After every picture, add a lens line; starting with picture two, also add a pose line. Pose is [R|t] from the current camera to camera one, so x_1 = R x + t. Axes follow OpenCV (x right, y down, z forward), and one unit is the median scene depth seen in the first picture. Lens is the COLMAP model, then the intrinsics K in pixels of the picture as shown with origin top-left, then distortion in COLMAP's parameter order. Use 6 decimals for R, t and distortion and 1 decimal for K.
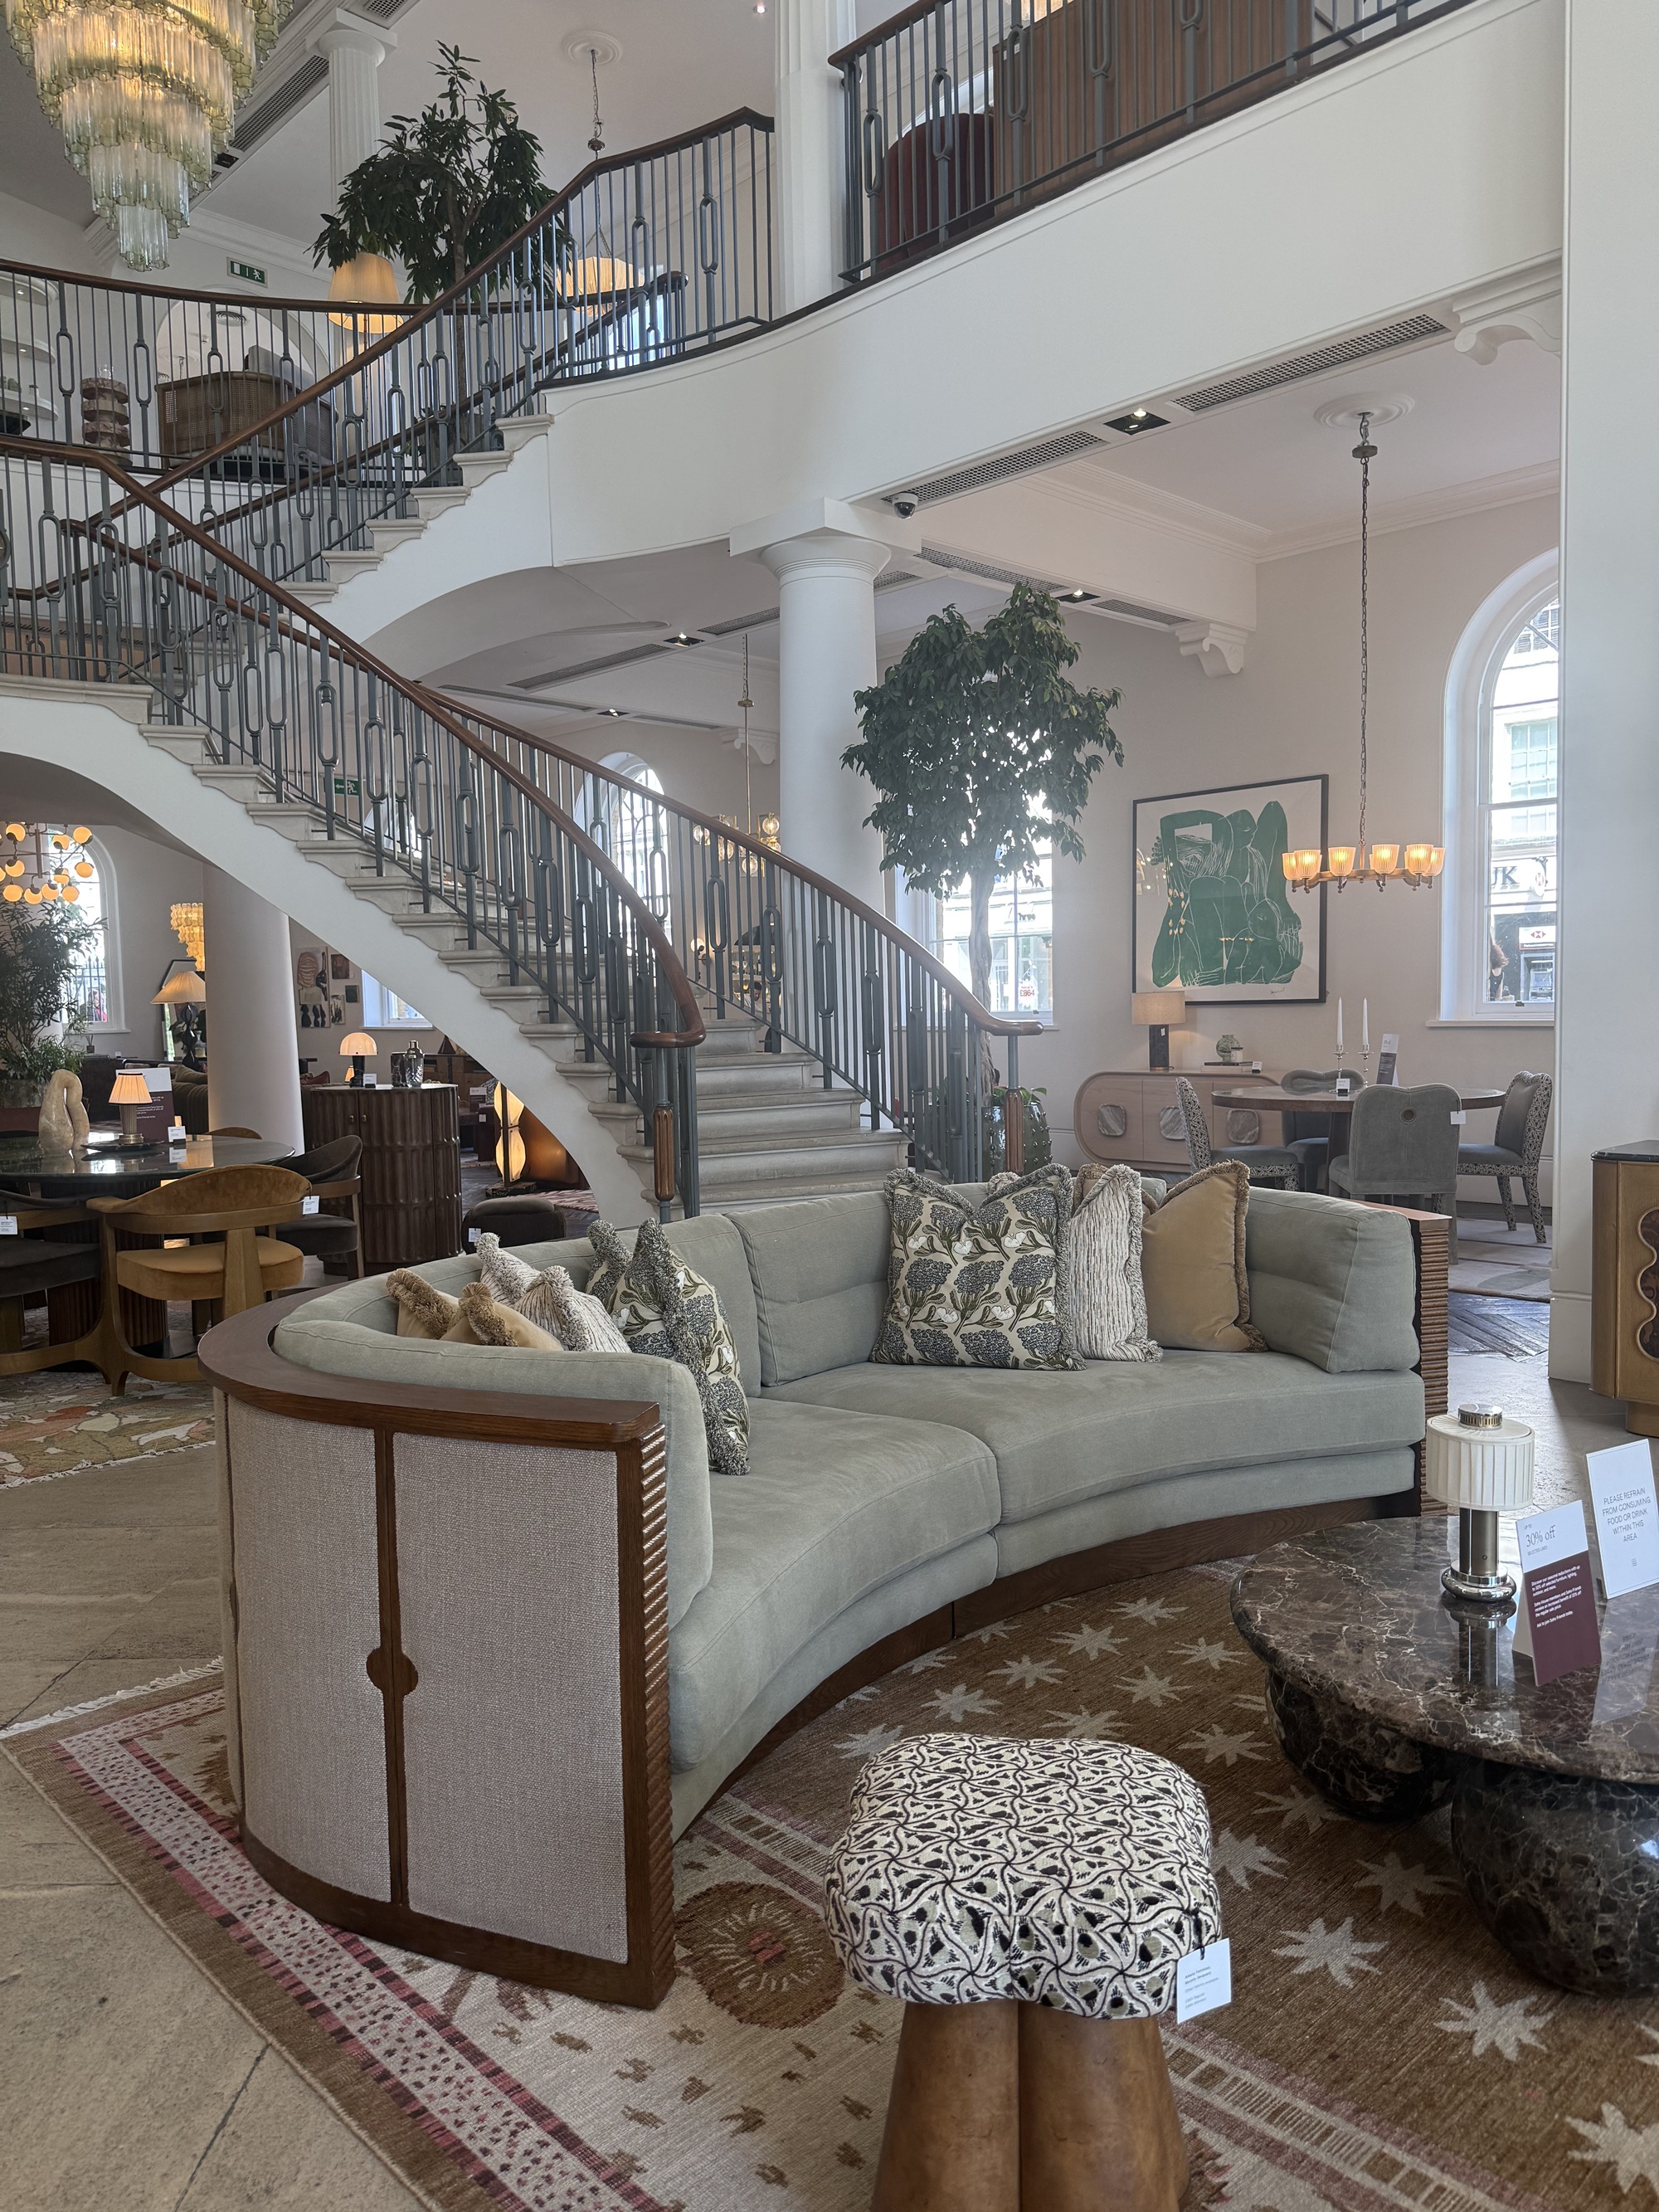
lens RADIAL K [[1570.1, 0, 832.2], [0, 1570.1, 1107.1], [0, 0, 1]] dist [0.019190, -0.021349]
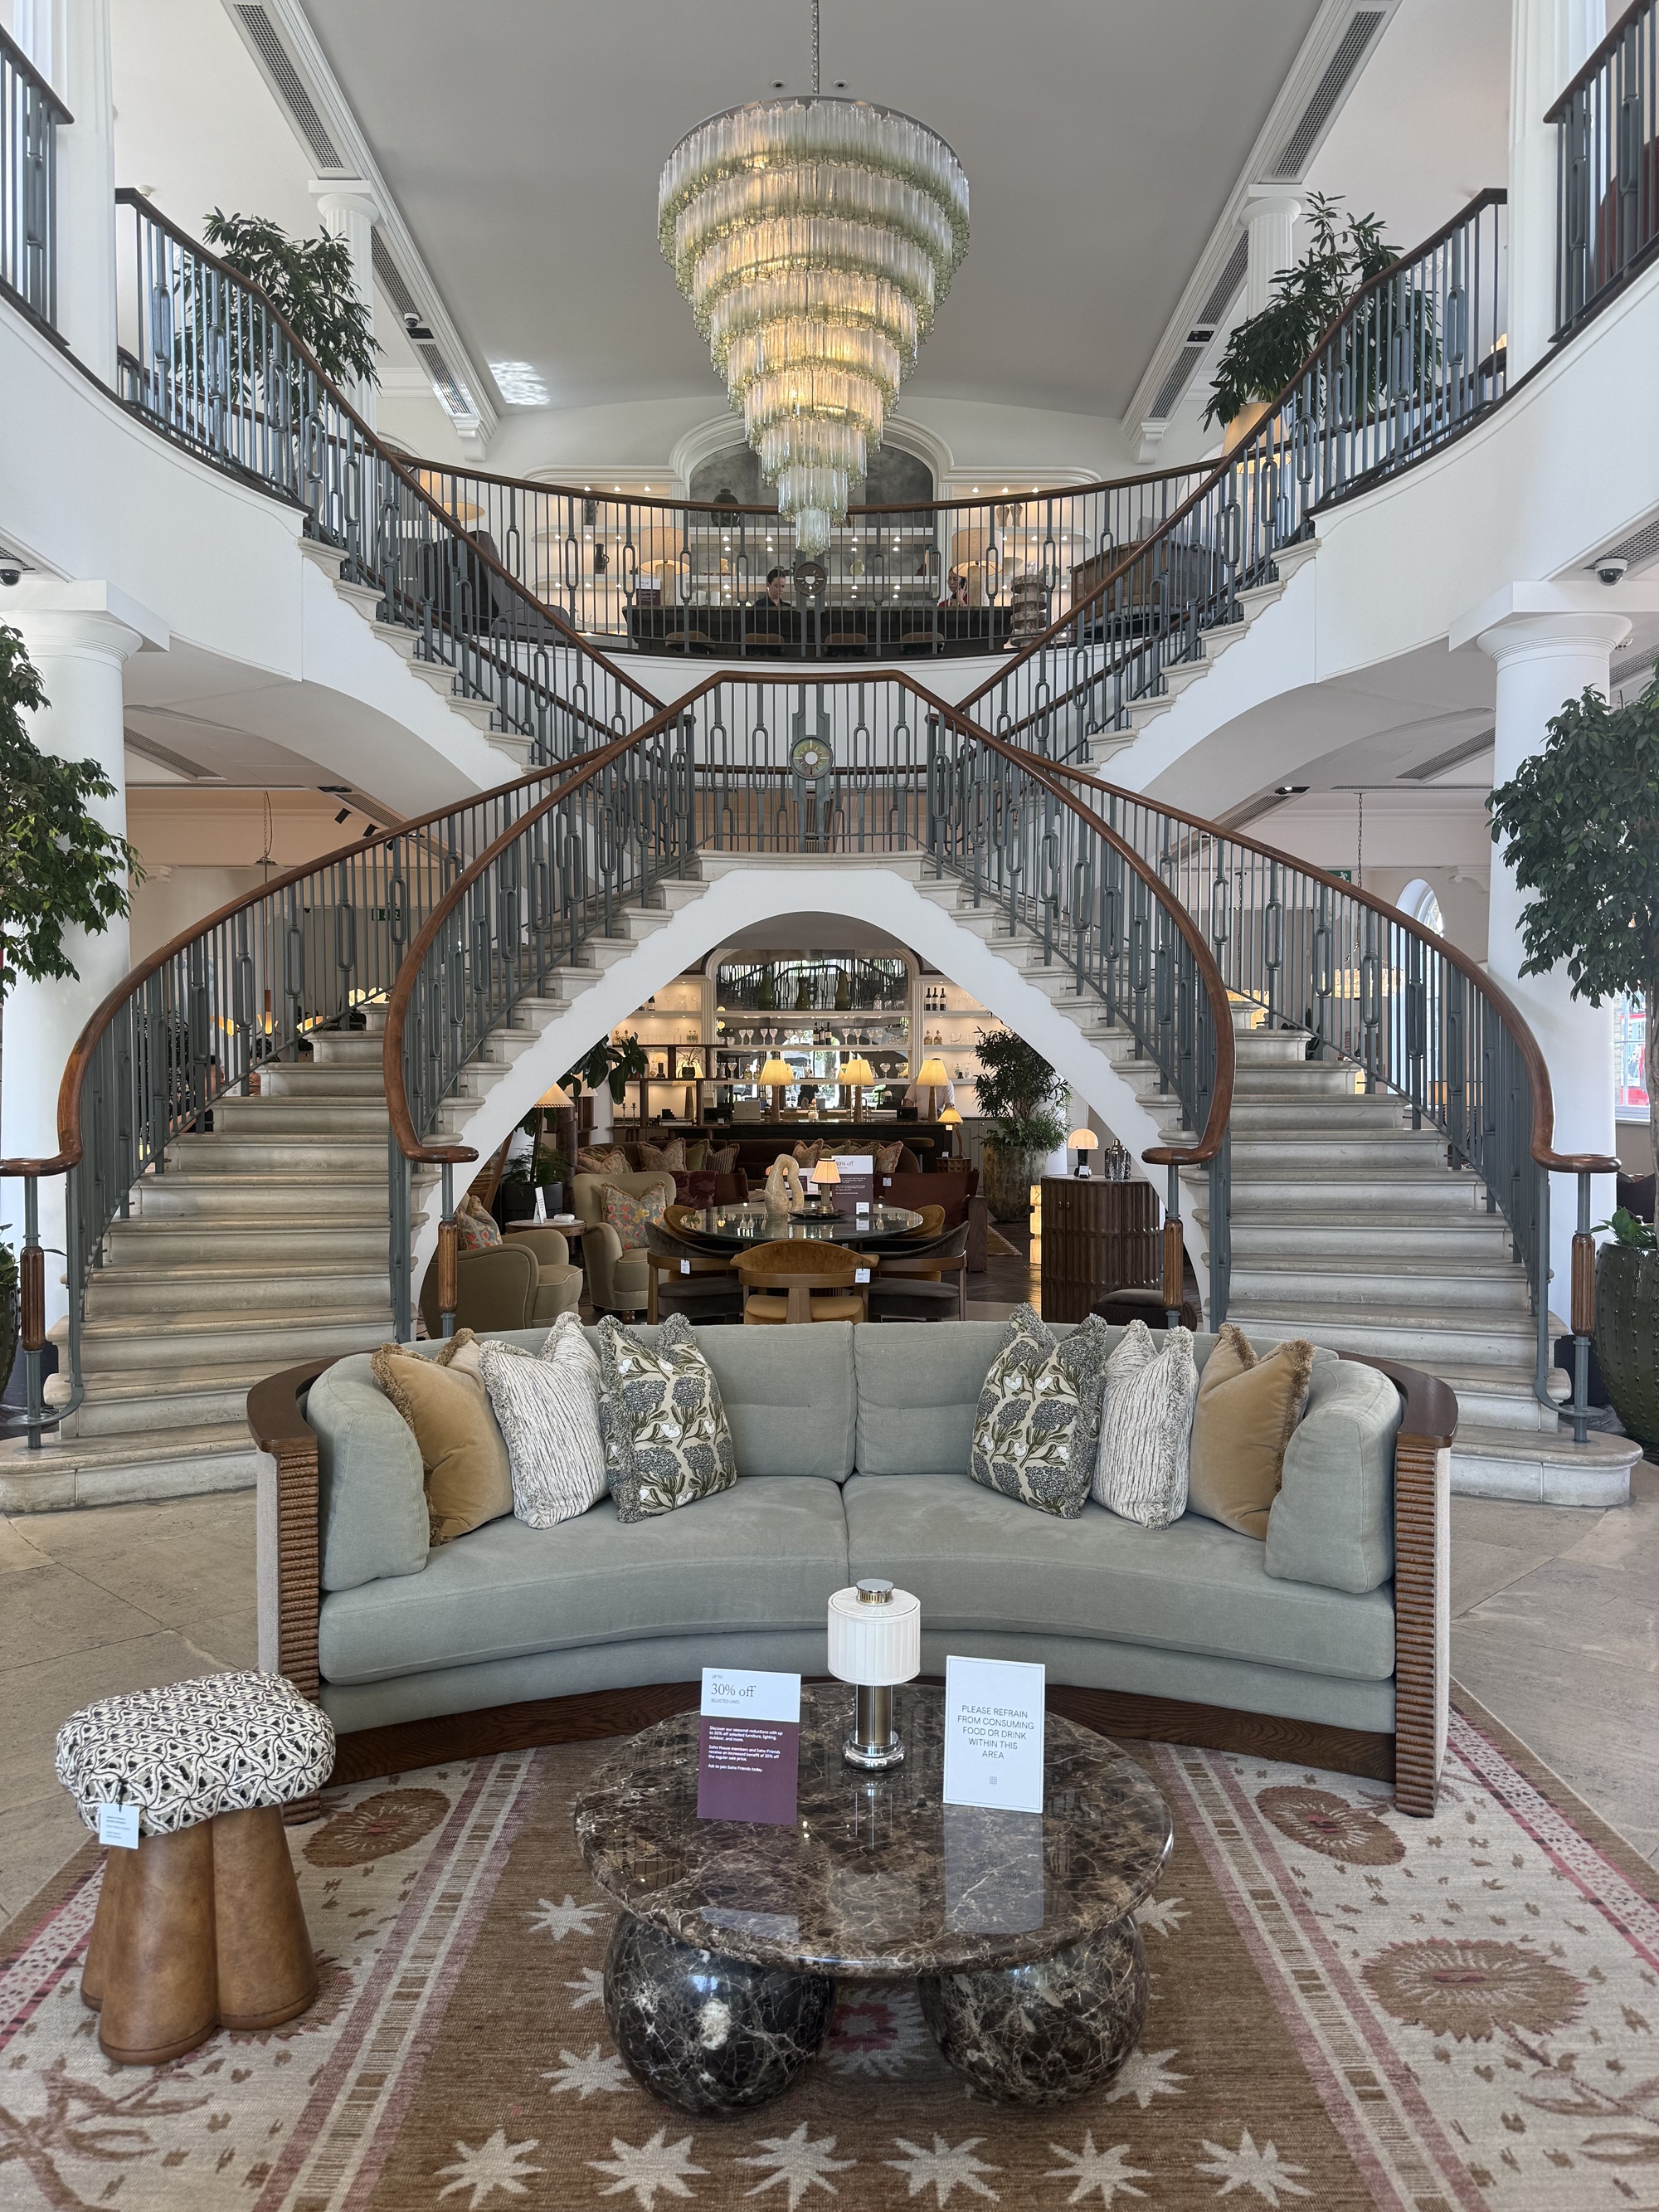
lens RADIAL K [[1570.1, 0, 826.7], [0, 1570.1, 1105.0], [0, 0, 1]] dist [0.019190, -0.021349]
pose [[0.723065, 0.033621, -0.689962, 0.353755], [-0.060537, 0.998056, -0.014808, -0.037959], [0.688123, 0.052476, 0.723694, 0.056909]]
